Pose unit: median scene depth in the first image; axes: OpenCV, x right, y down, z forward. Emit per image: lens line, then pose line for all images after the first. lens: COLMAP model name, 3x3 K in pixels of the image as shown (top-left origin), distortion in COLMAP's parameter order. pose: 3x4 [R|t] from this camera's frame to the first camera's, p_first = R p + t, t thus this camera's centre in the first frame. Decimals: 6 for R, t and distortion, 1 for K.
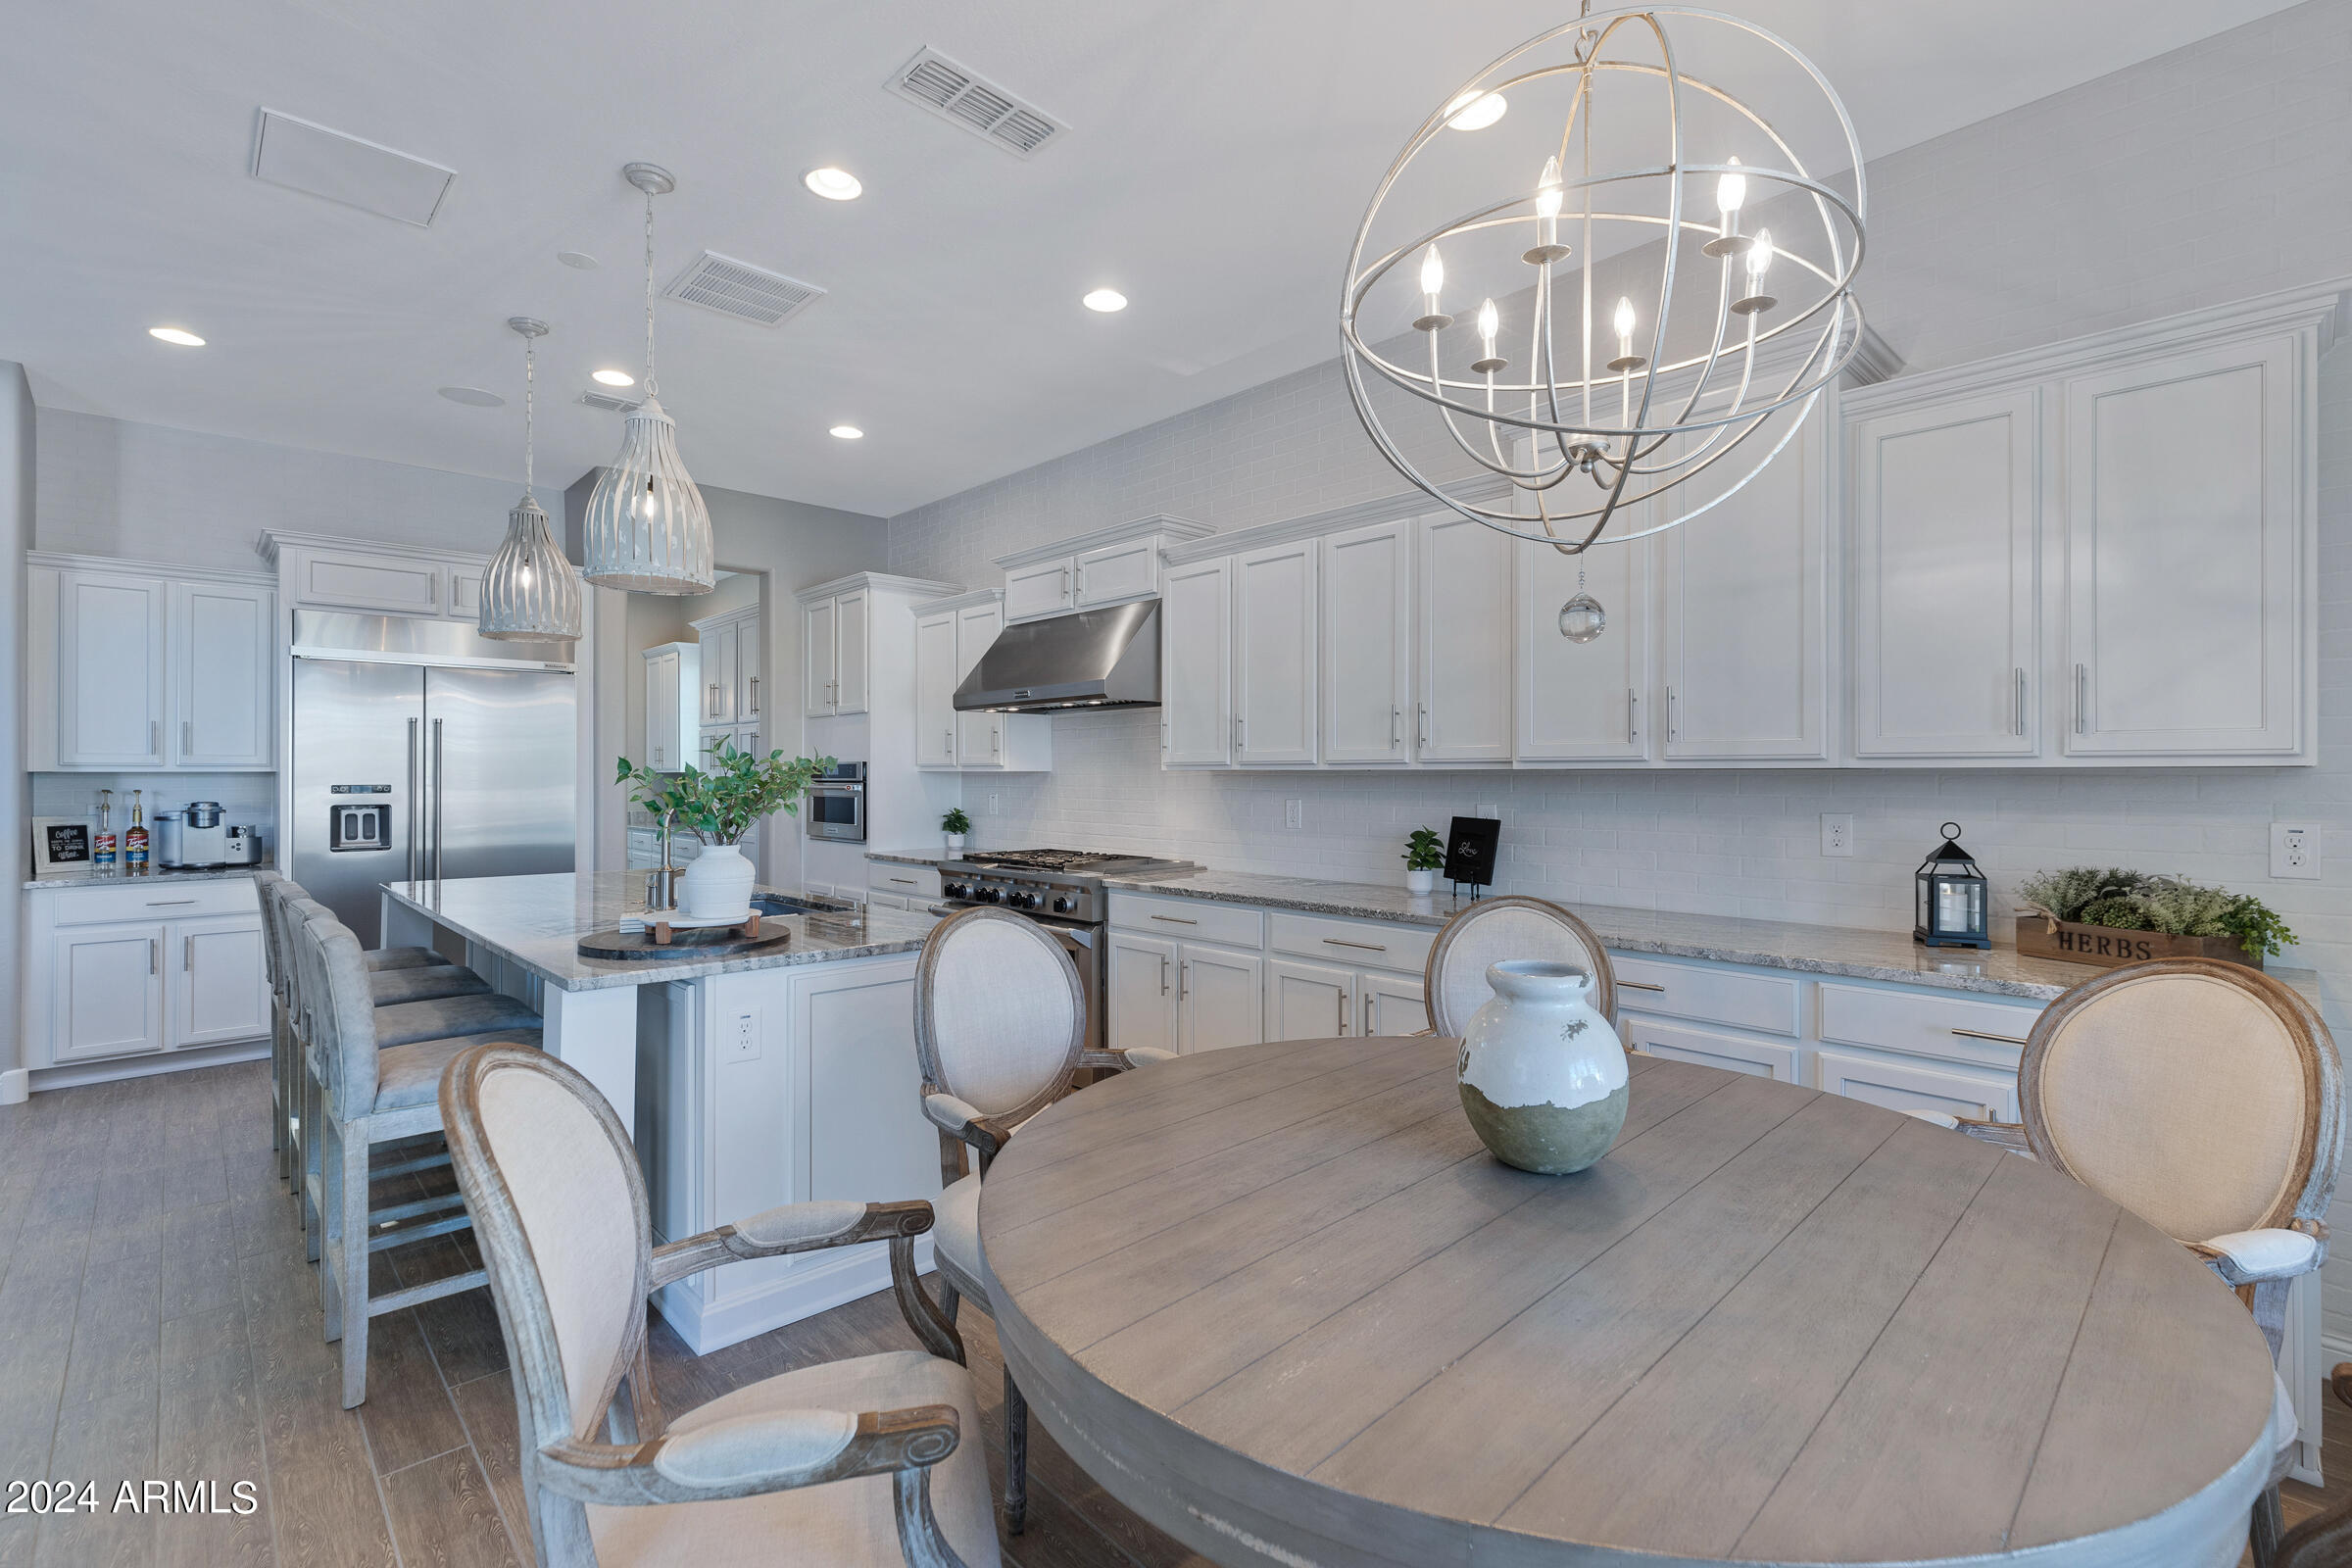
lens RADIAL K [[1068.7, 0, 1147.6], [0, 1068.7, 777.4], [0, 0, 1]] dist [0.007593, -0.000553]
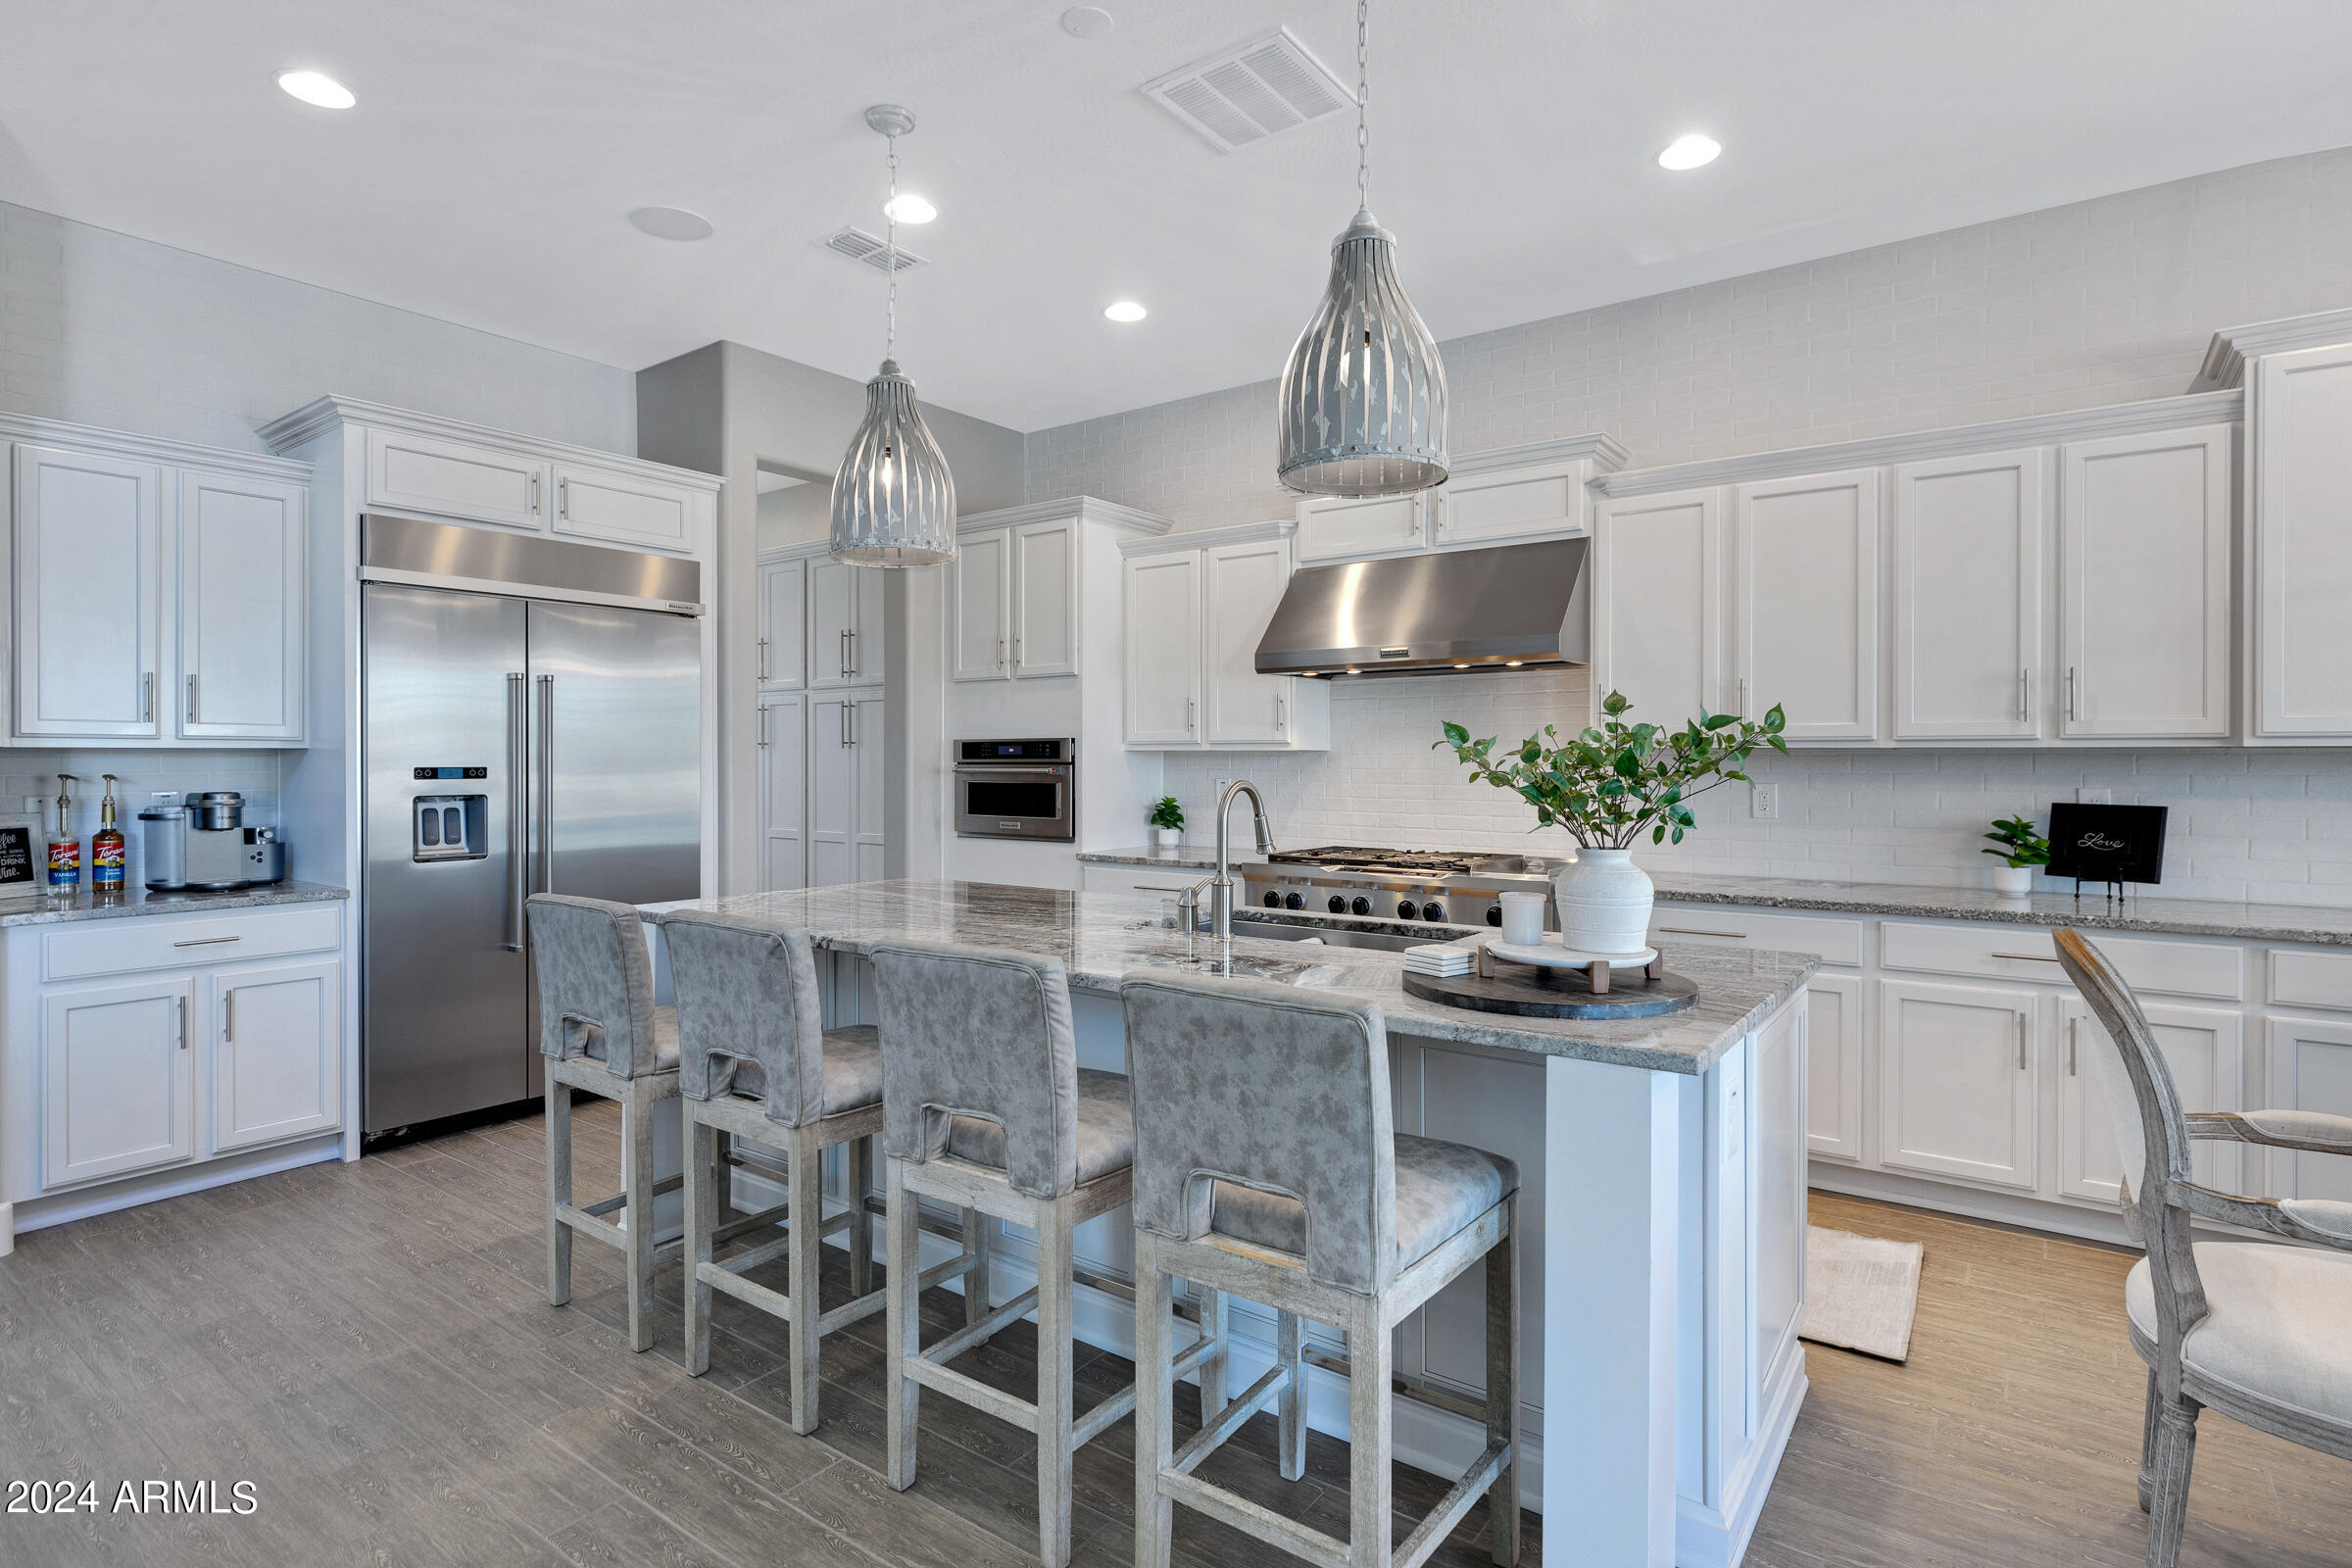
lens RADIAL K [[1193.2, 0, 1130.4], [0, 1193.2, 771.4], [0, 0, 1]] dist [-0.003611, -0.000635]
pose [[0.983957, -0.000955, 0.178401, -0.444152], [-0.000477, 0.999968, 0.007981, 0.003218], [-0.178403, -0.007938, 0.983925, 0.152377]]
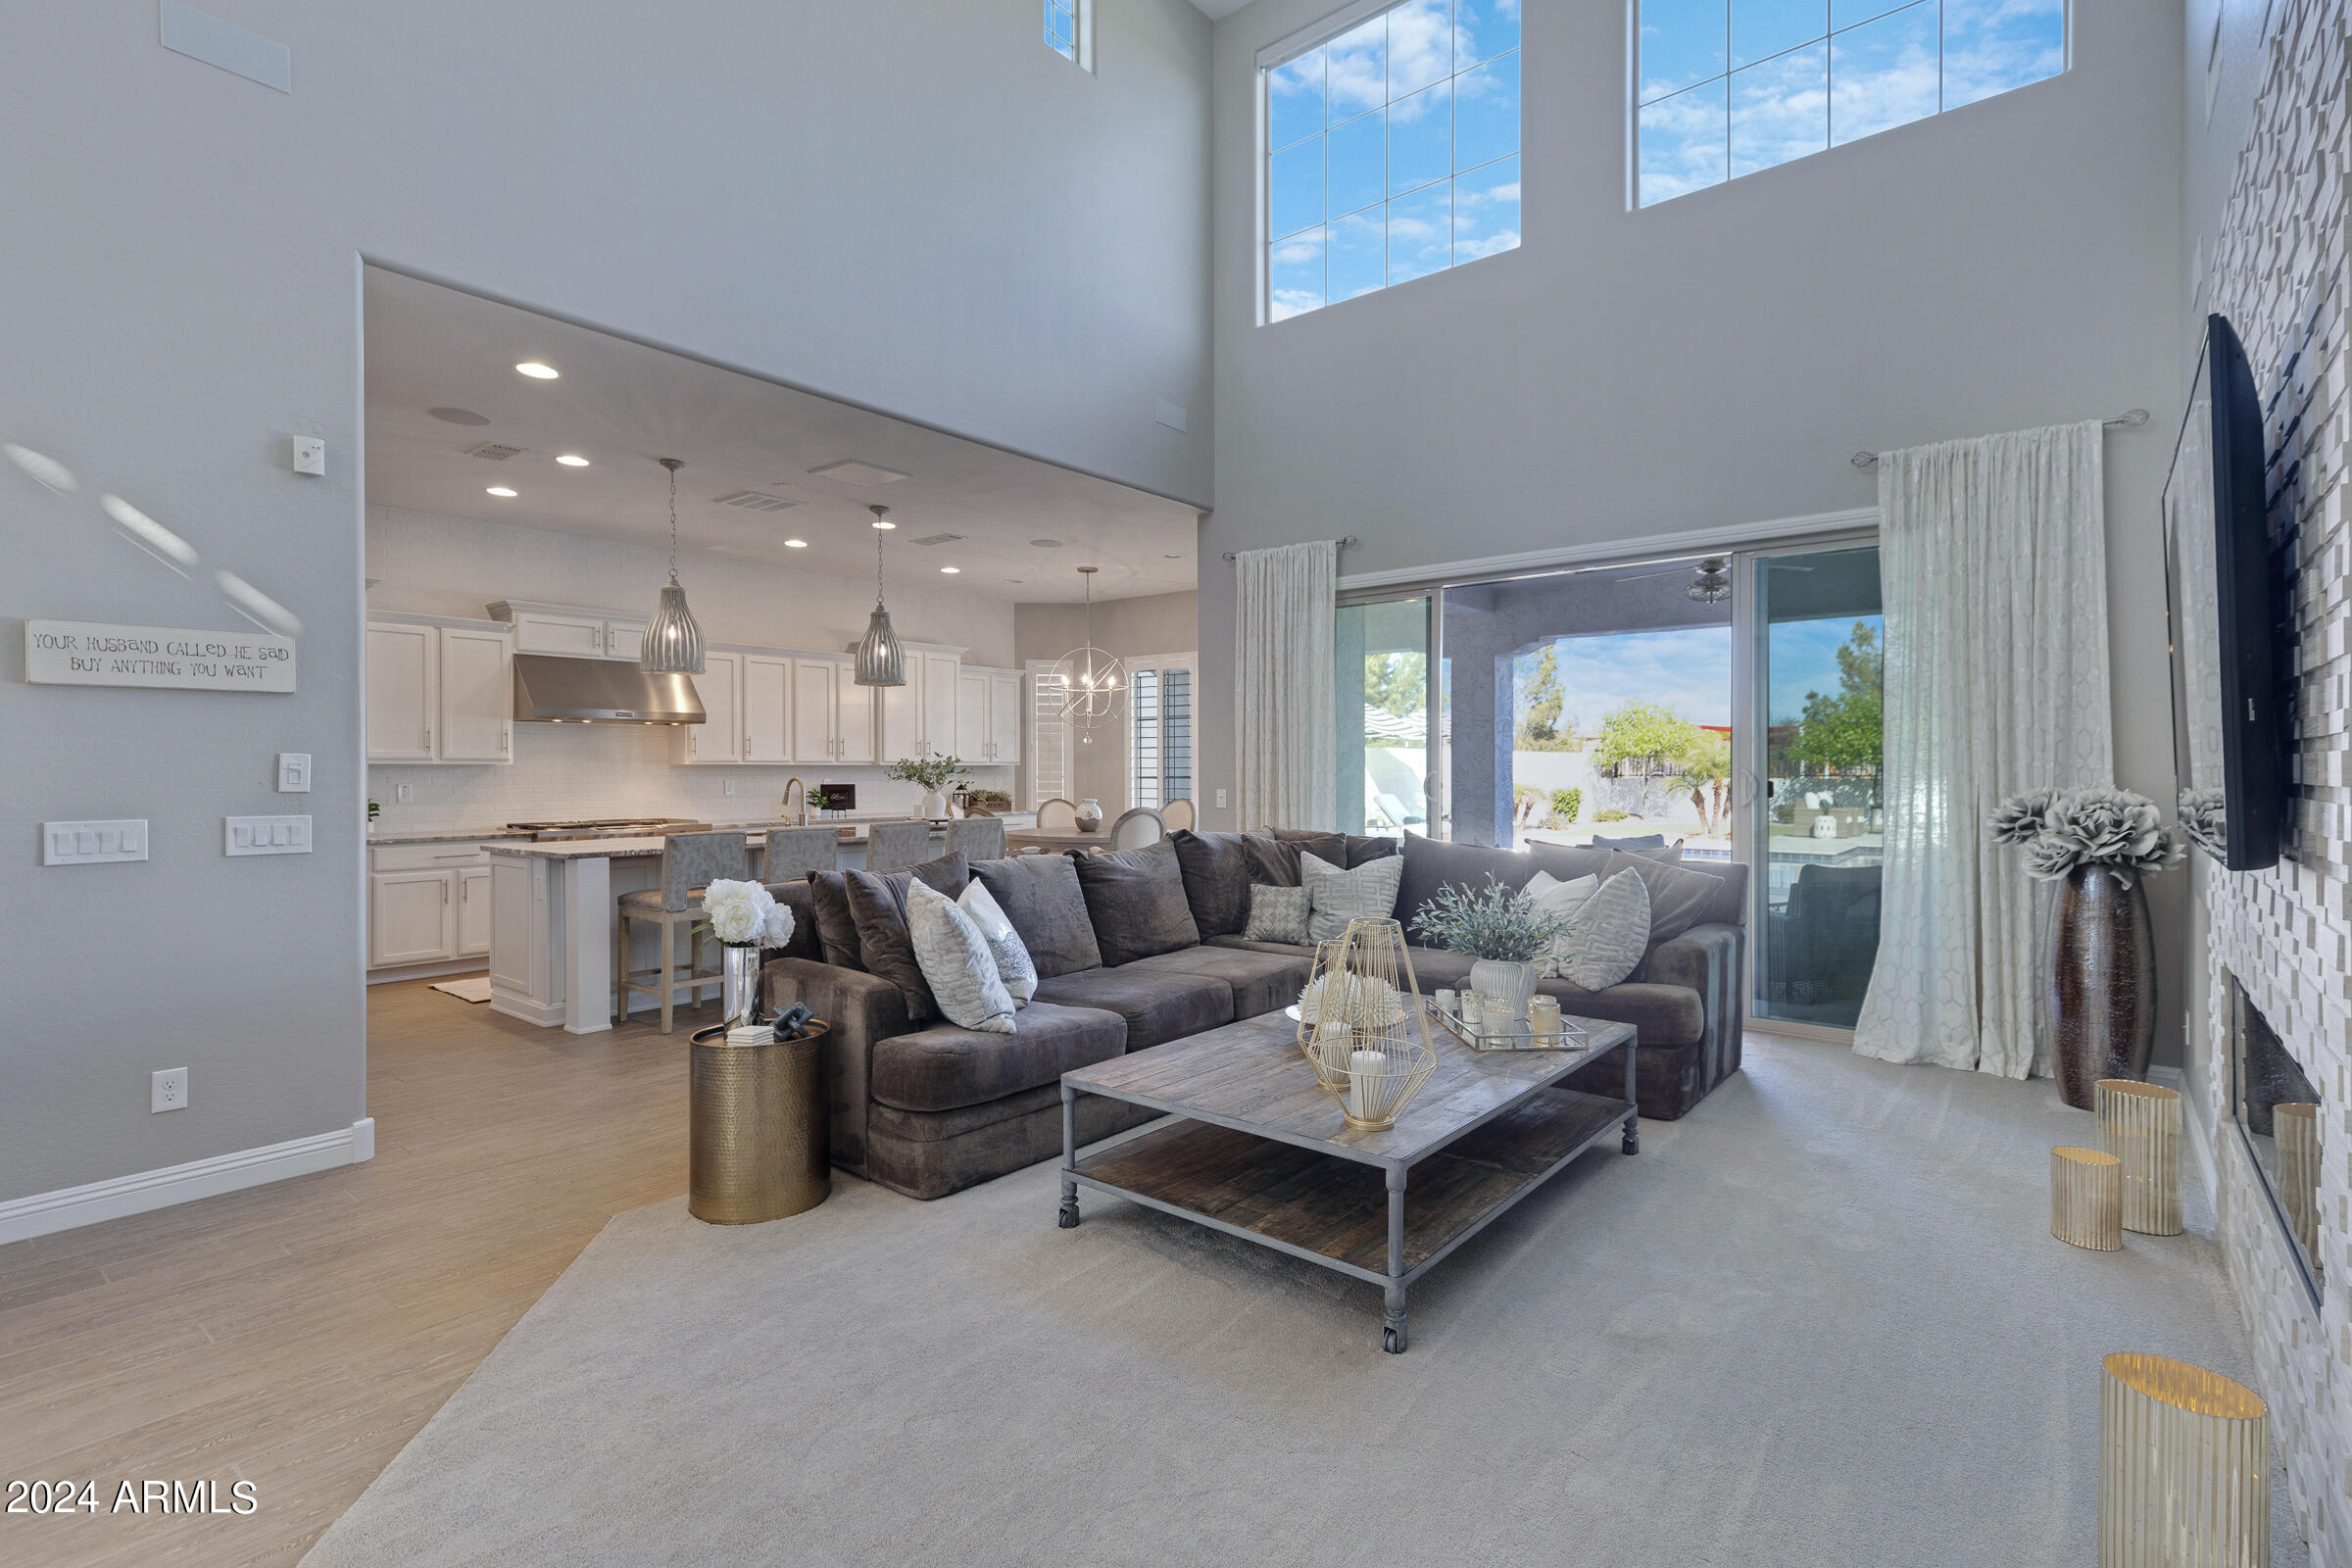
lens RADIAL K [[1098.9, 0, 1148.4], [0, 1098.9, 776.7], [0, 0, 1]] dist [-0.000749, 0.000793]
pose [[-0.110387, -0.006608, 0.993867, -1.669190], [0.005368, 0.999959, 0.007245, 0.004053], [-0.993874, 0.006134, -0.110347, 0.401933]]
